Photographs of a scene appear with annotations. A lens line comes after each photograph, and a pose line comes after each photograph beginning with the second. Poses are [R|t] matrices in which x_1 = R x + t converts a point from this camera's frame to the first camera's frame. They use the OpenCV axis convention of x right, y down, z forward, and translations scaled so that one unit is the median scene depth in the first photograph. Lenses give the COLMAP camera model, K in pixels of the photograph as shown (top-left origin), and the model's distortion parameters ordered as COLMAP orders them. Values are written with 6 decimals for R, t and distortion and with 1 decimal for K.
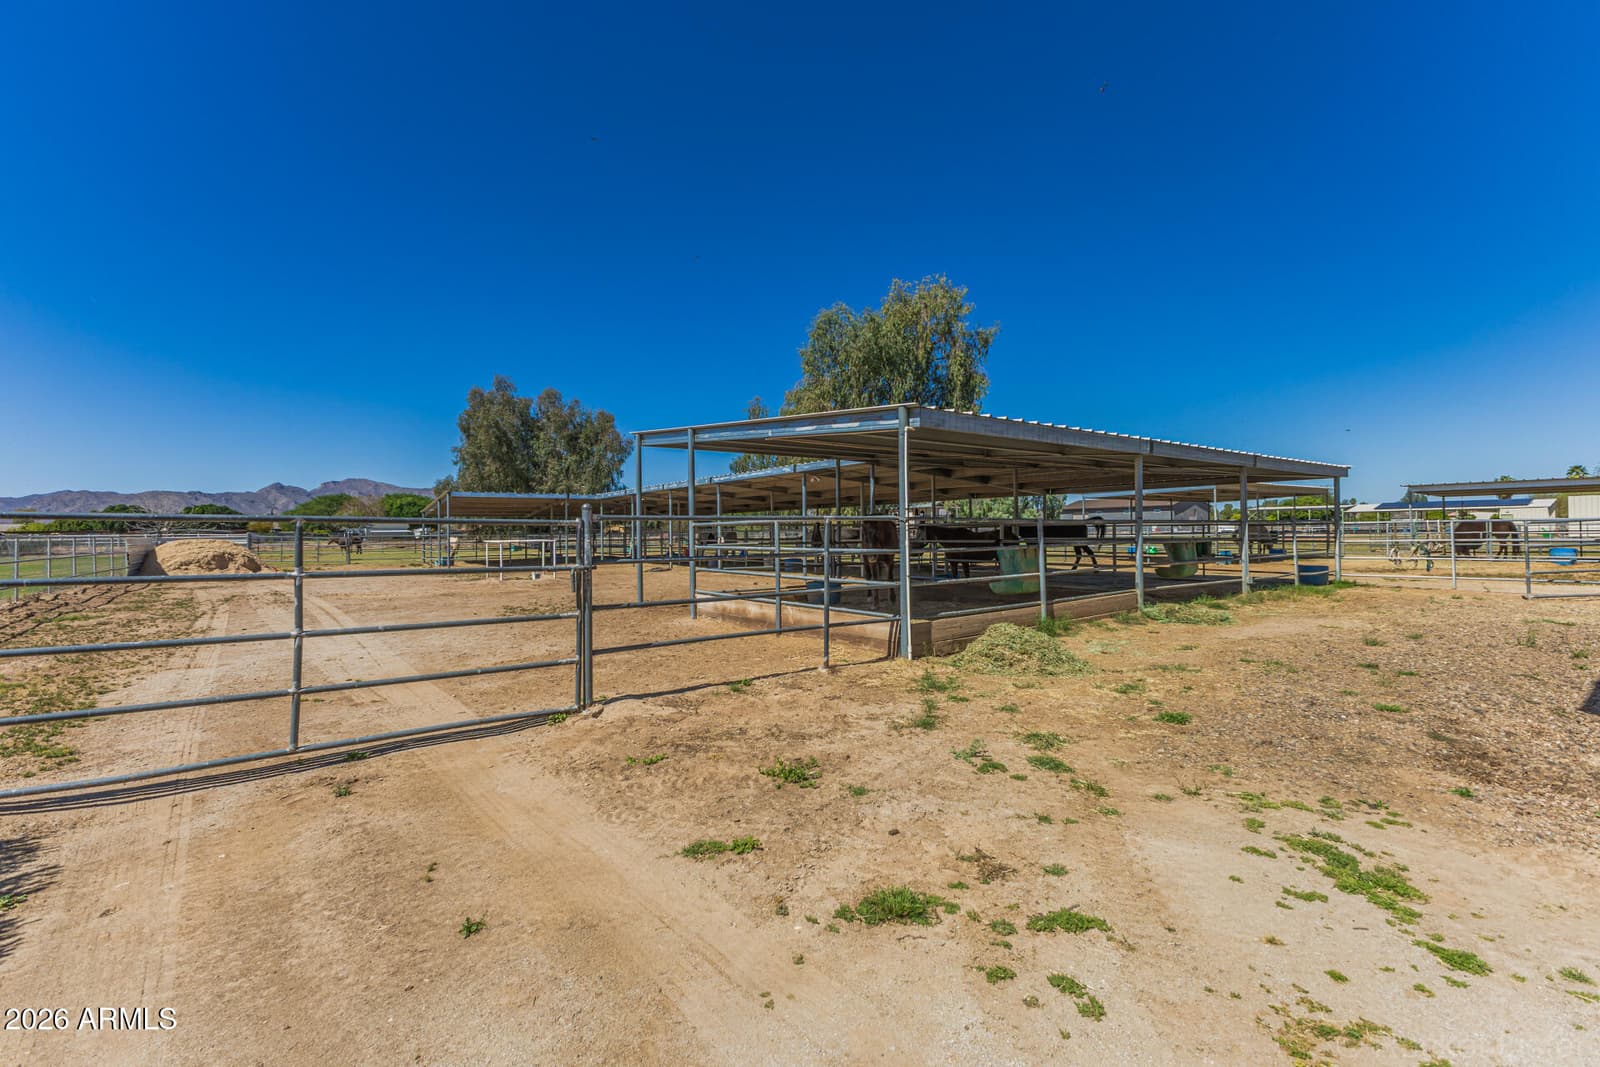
lens RADIAL K [[692.7, 0, 795.1], [0, 692.7, 528.4], [0, 0, 1]] dist [0.001881, 0.000131]
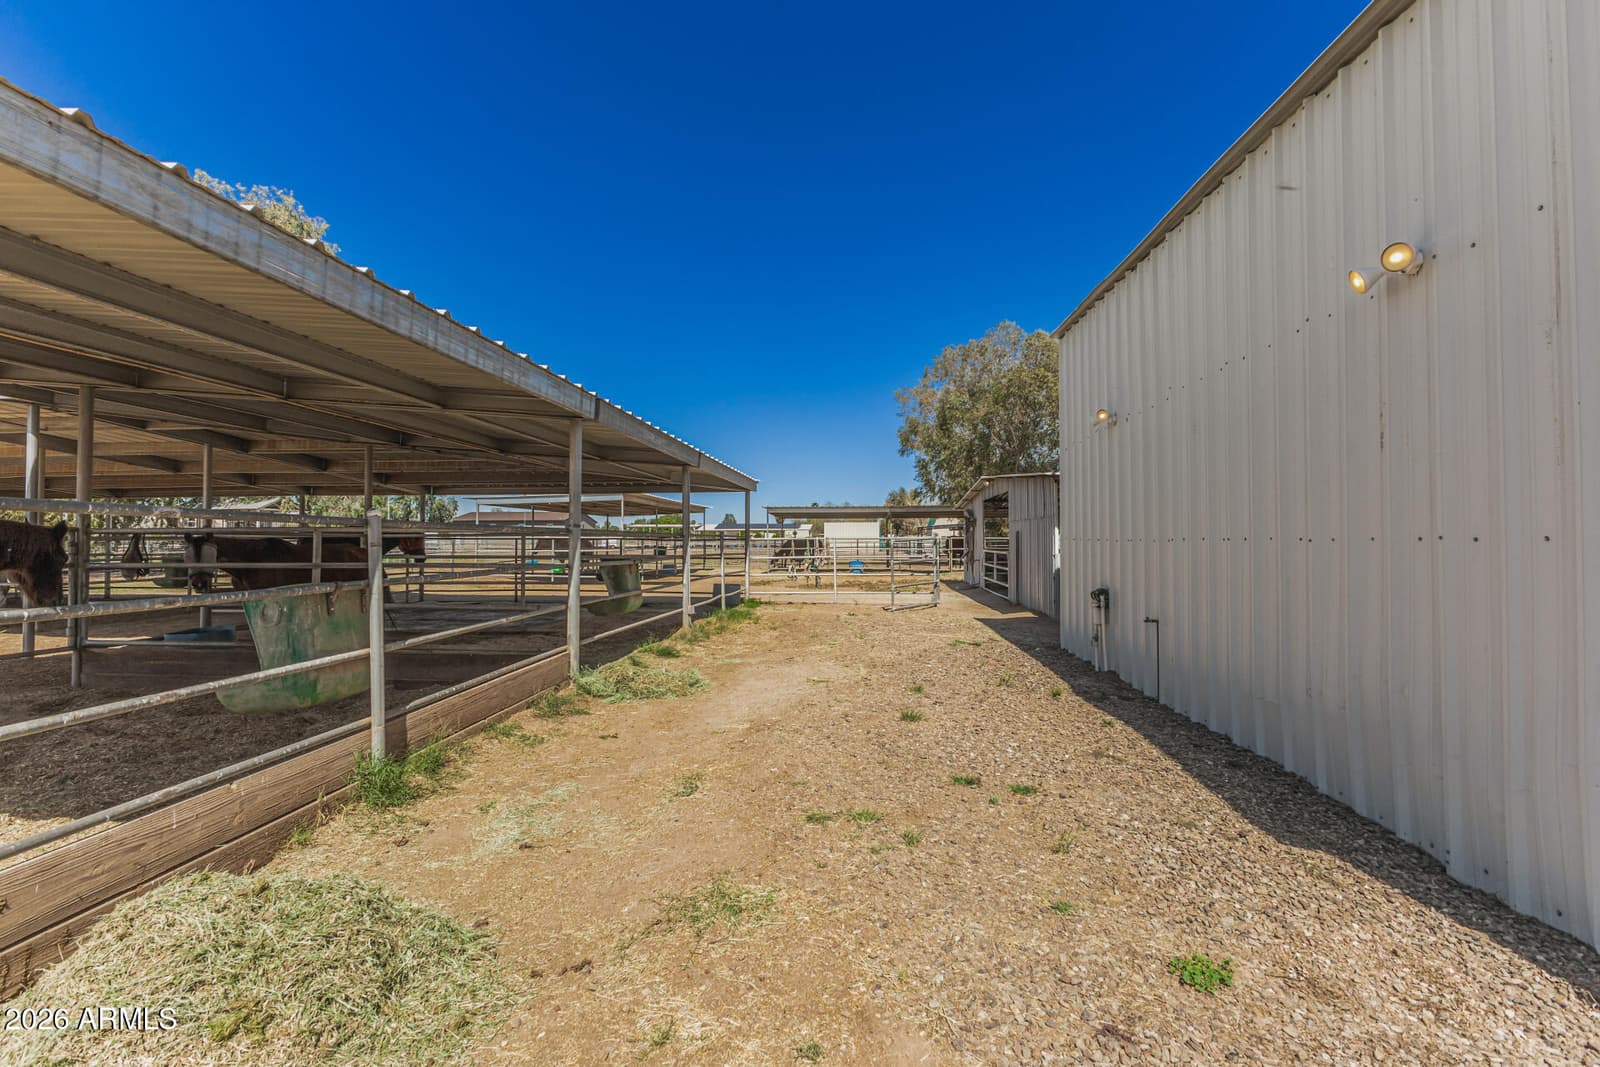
lens RADIAL K [[692.7, 0, 795.1], [0, 692.7, 528.4], [0, 0, 1]] dist [0.001881, 0.000131]
pose [[0.679534, 0.022863, 0.733288, 0.189703], [-0.008063, 0.999687, -0.023697, 0.000159], [-0.733600, 0.010191, 0.679506, 0.457873]]
